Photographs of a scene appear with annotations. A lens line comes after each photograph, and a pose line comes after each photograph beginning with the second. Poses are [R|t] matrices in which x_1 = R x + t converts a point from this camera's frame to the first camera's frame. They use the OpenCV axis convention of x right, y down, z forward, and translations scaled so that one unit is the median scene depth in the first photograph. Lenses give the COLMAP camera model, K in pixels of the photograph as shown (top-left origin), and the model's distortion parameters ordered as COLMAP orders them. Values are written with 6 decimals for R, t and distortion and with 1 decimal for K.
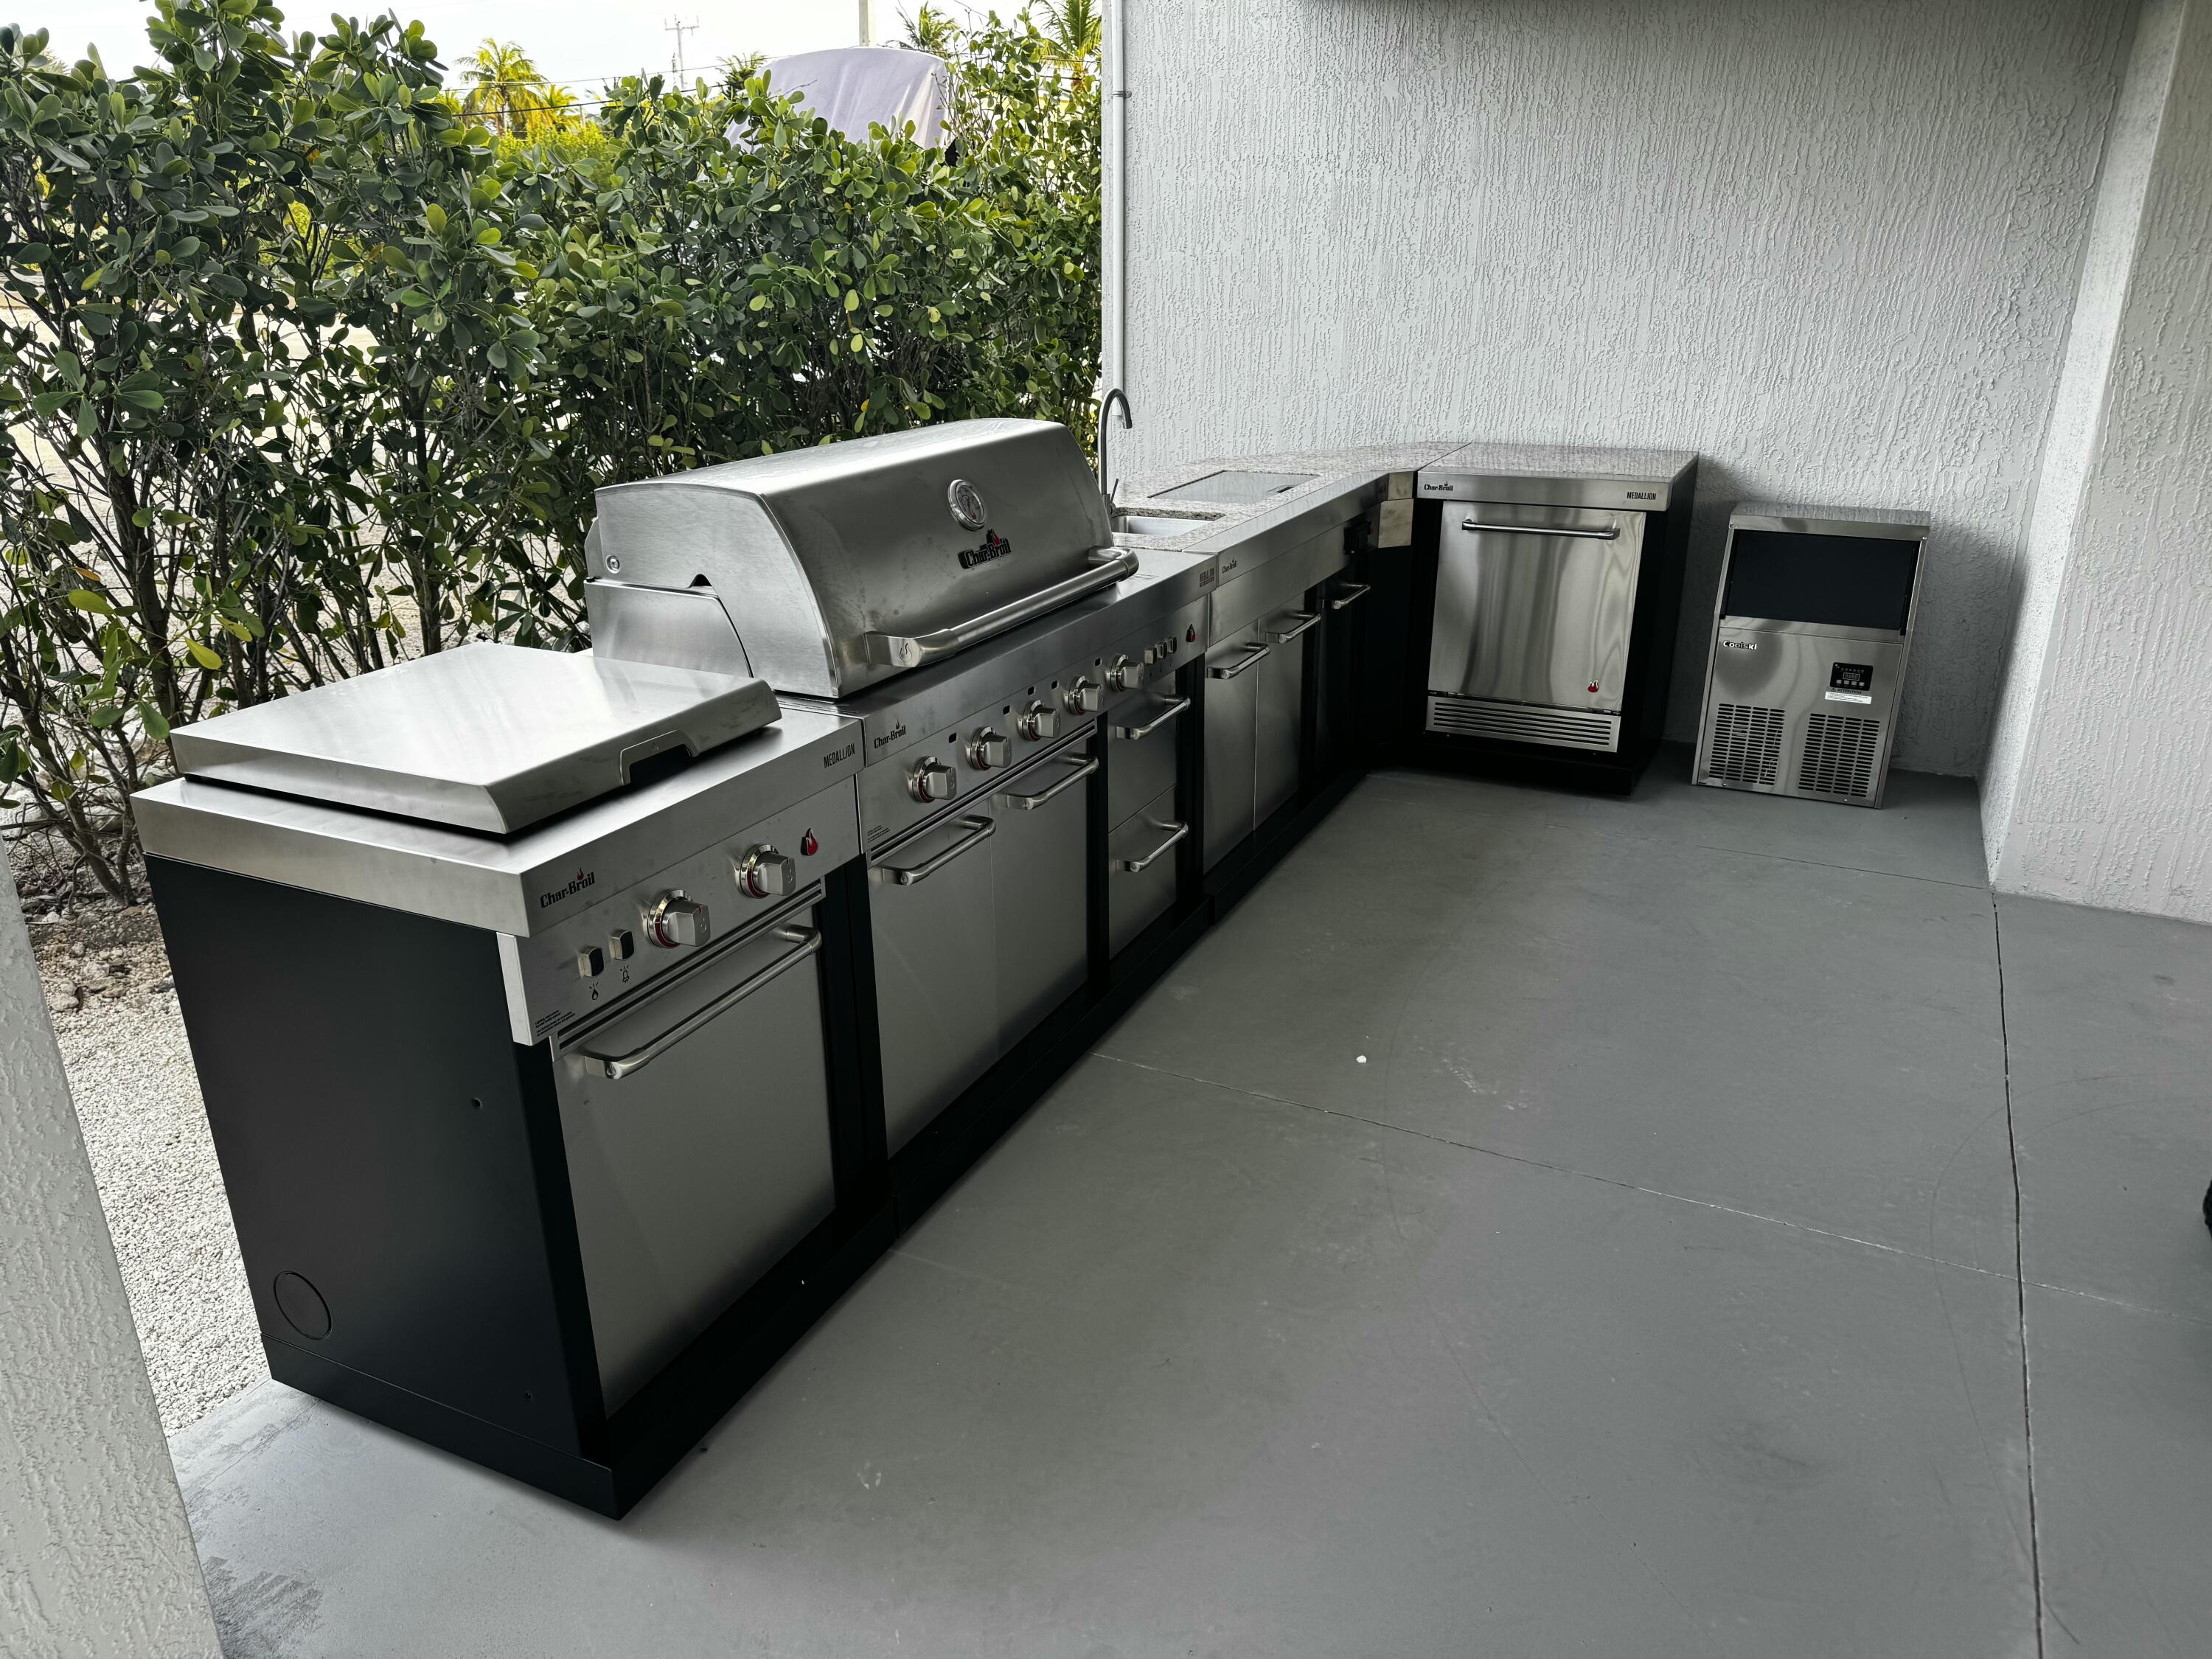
lens RADIAL K [[1557.6, 0, 1069.9], [0, 1557.6, 832.6], [0, 0, 1]] dist [0.025204, -0.030638]
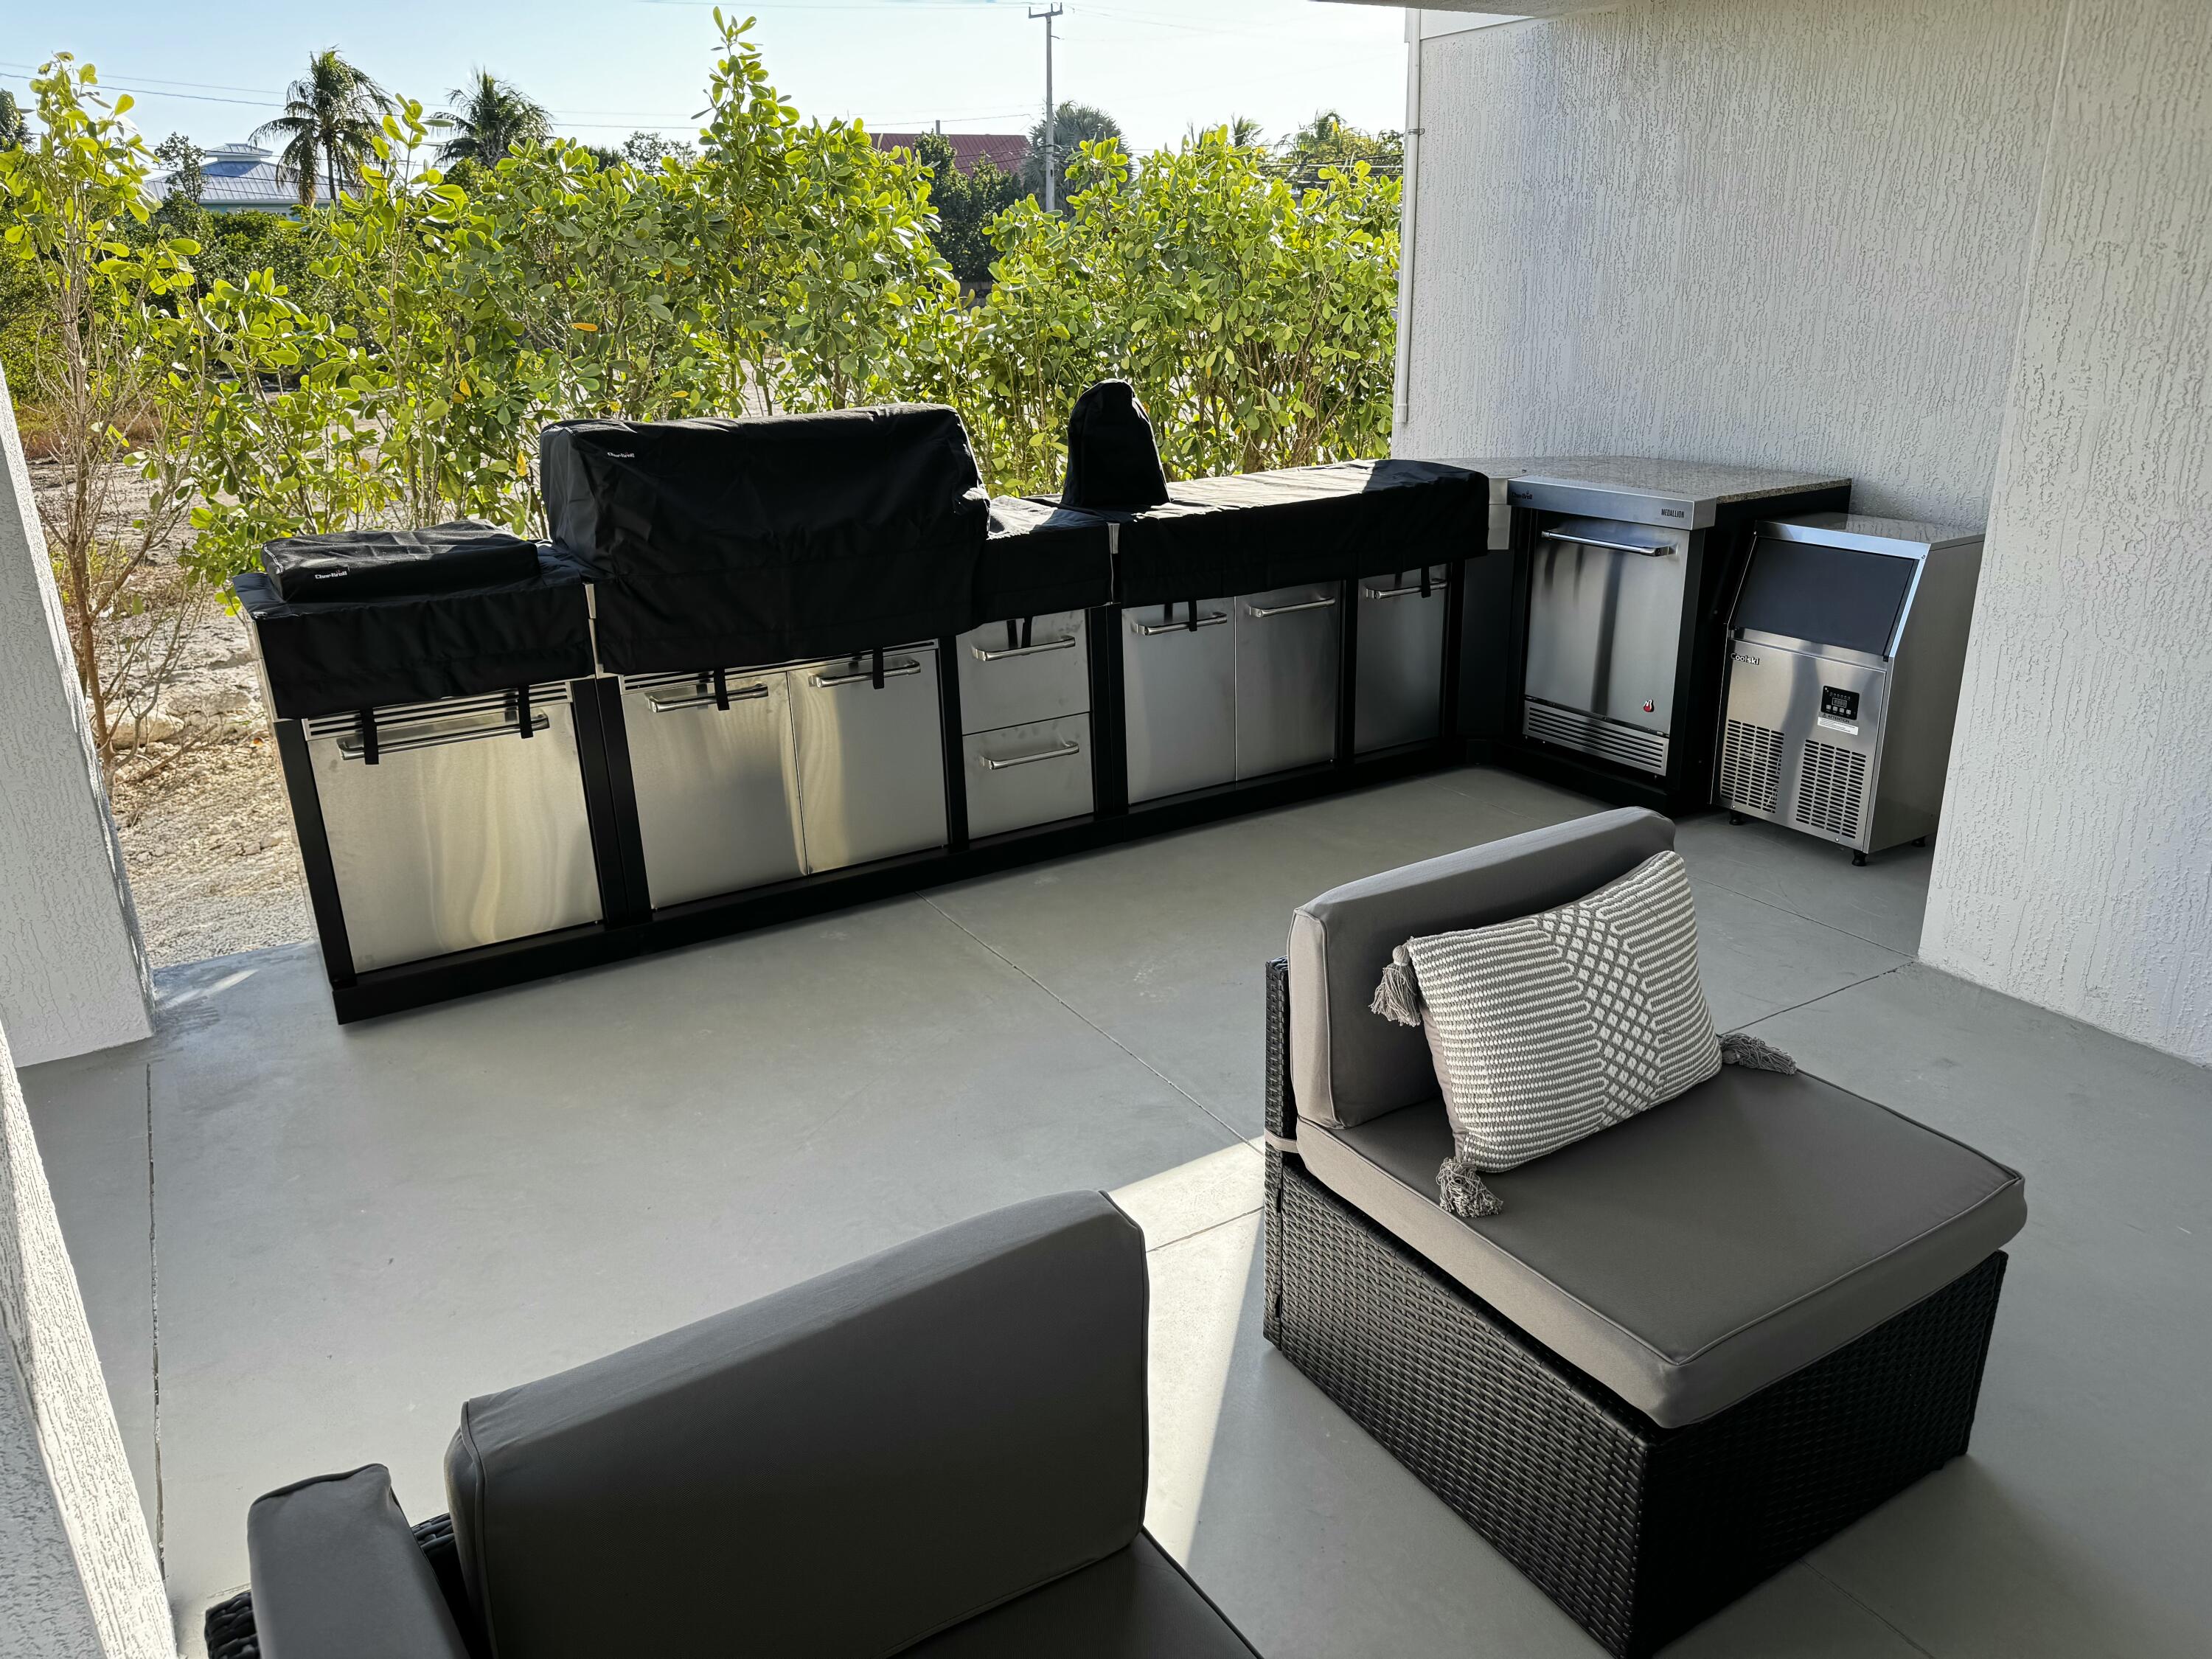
lens RADIAL K [[1549.1, 0, 1097.9], [0, 1549.1, 820.7], [0, 0, 1]] dist [0.004772, -0.006813]
pose [[0.841574, 0.163278, -0.514872, 0.541159], [-0.172674, 0.984523, 0.029976, 0.010125], [0.511797, 0.063678, 0.856743, -0.014881]]
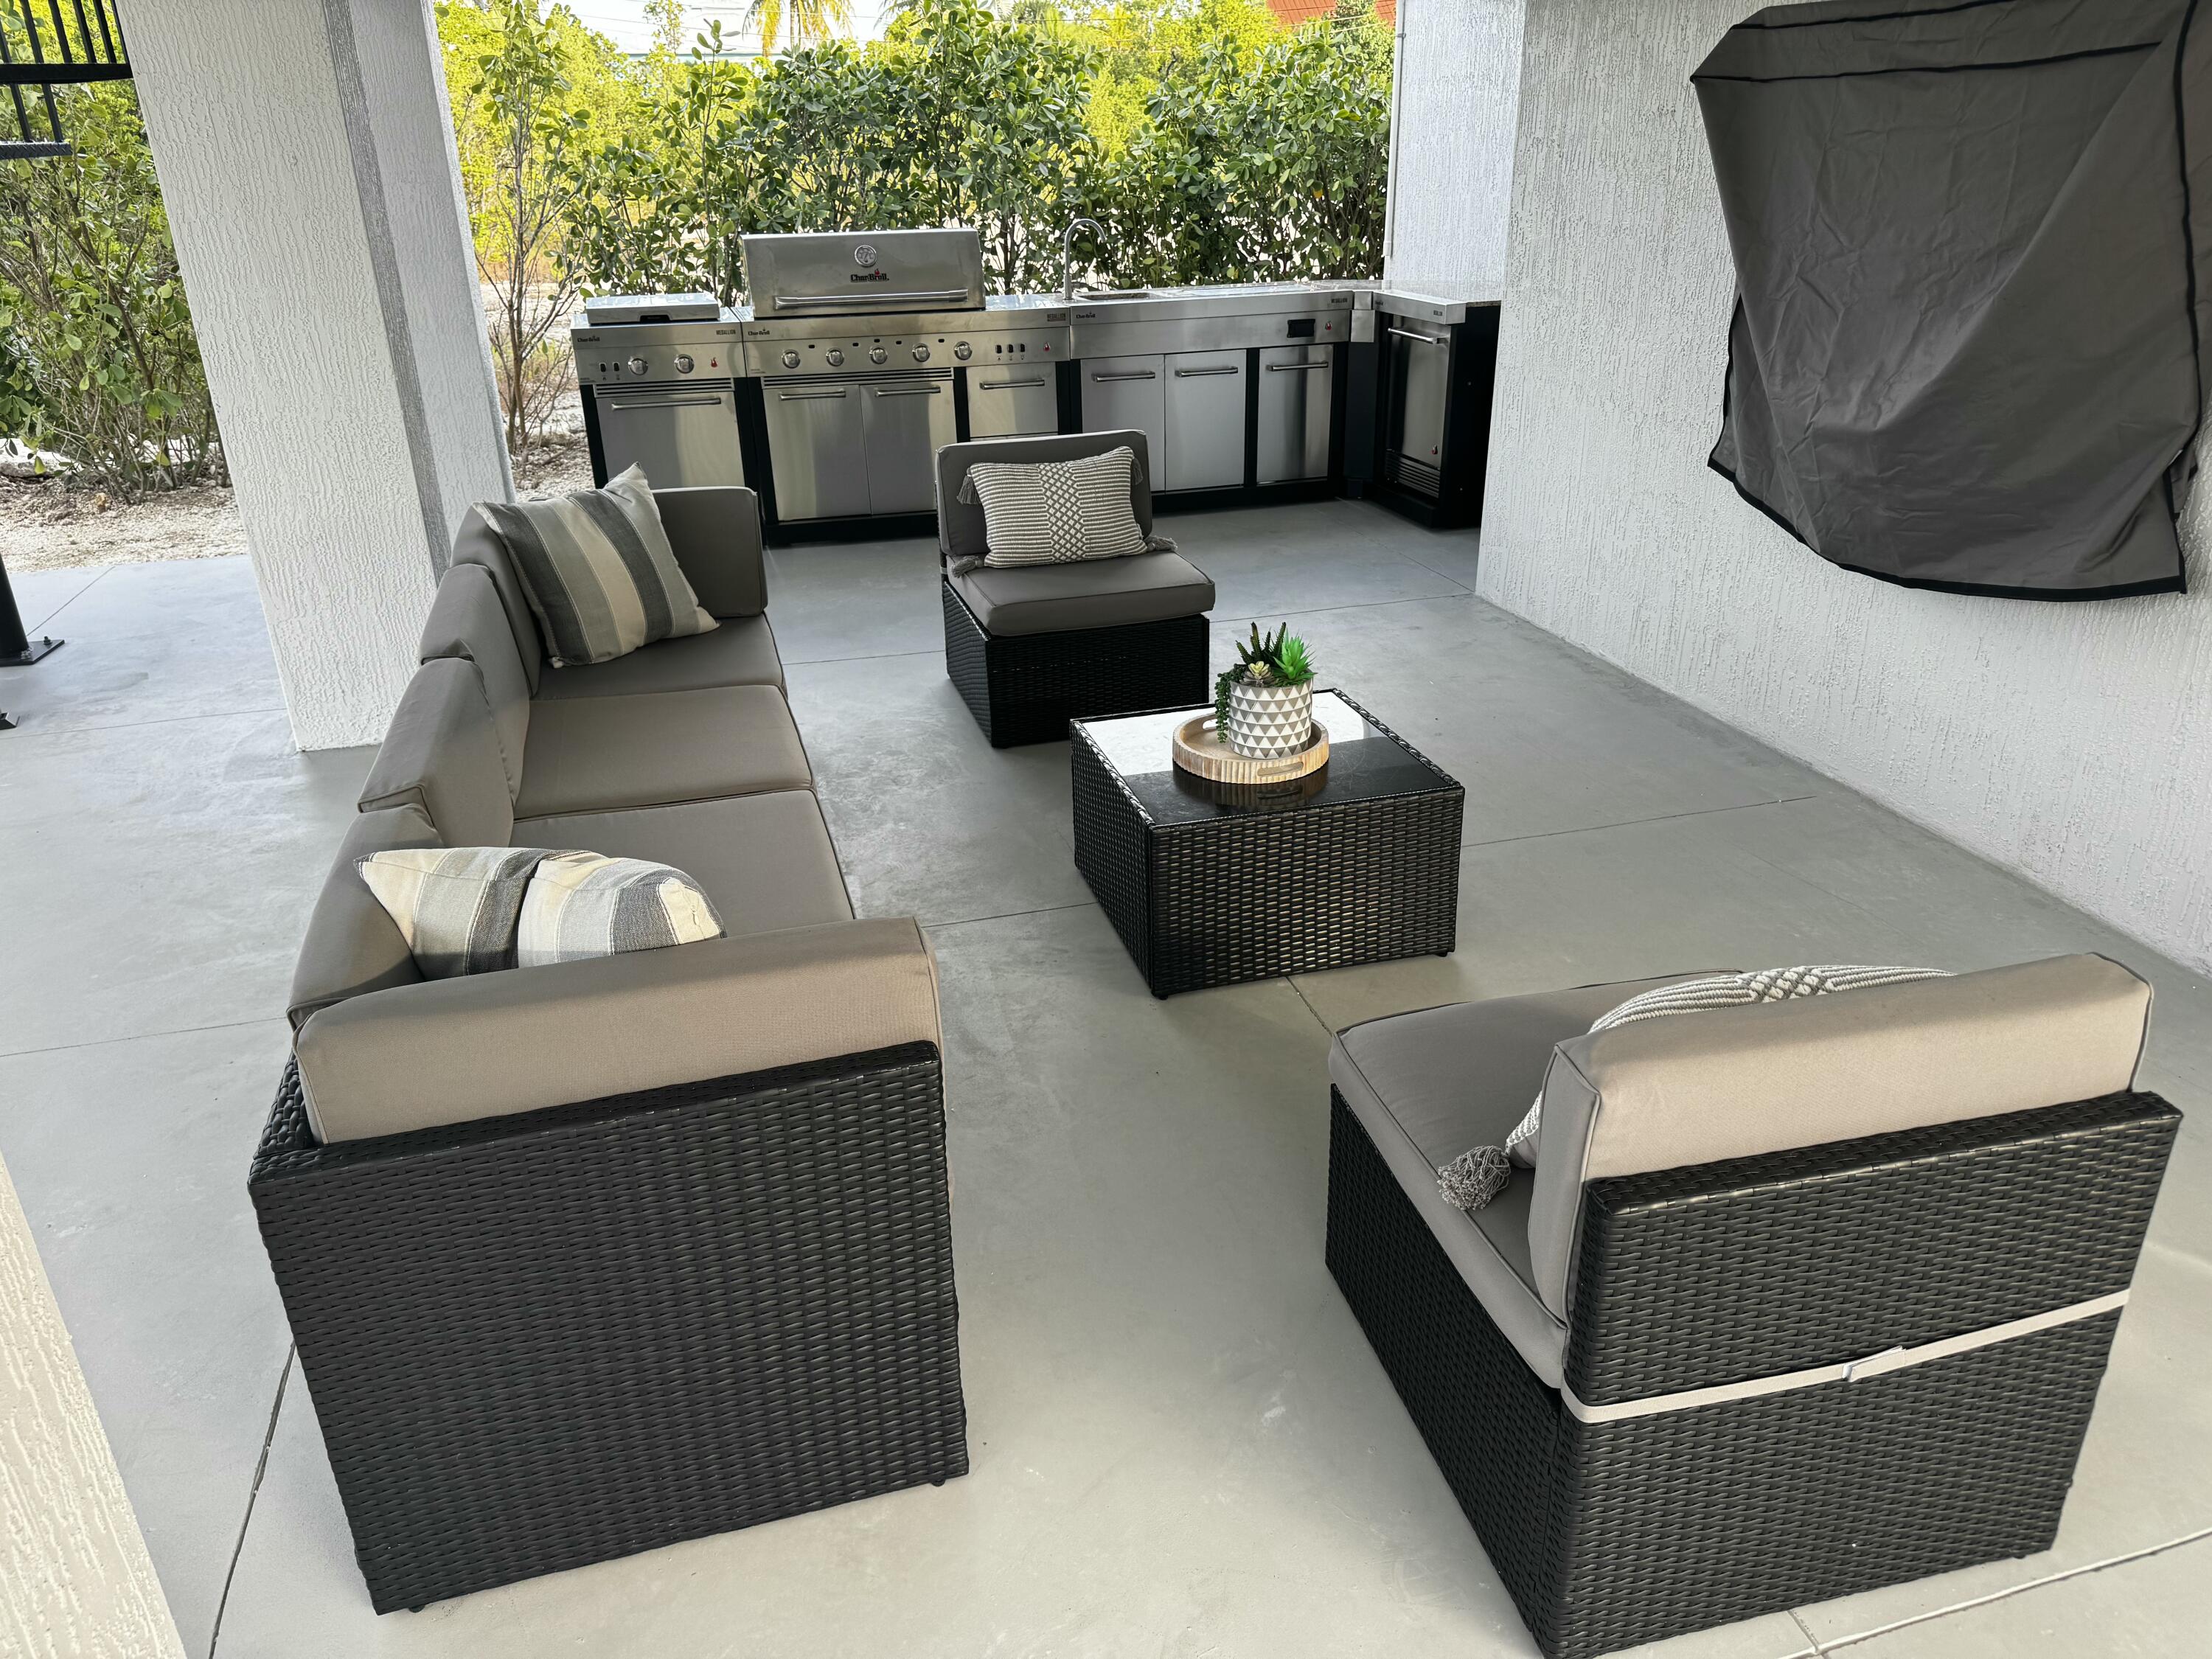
lens RADIAL K [[1549.1, 0, 1097.9], [0, 1549.1, 820.7], [0, 0, 1]] dist [0.004772, -0.006813]
pose [[0.671659, 0.293473, -0.680256, 1.184834], [-0.251377, 0.954002, 0.163371, 0.078930], [0.696911, 0.061271, 0.714536, -0.229707]]
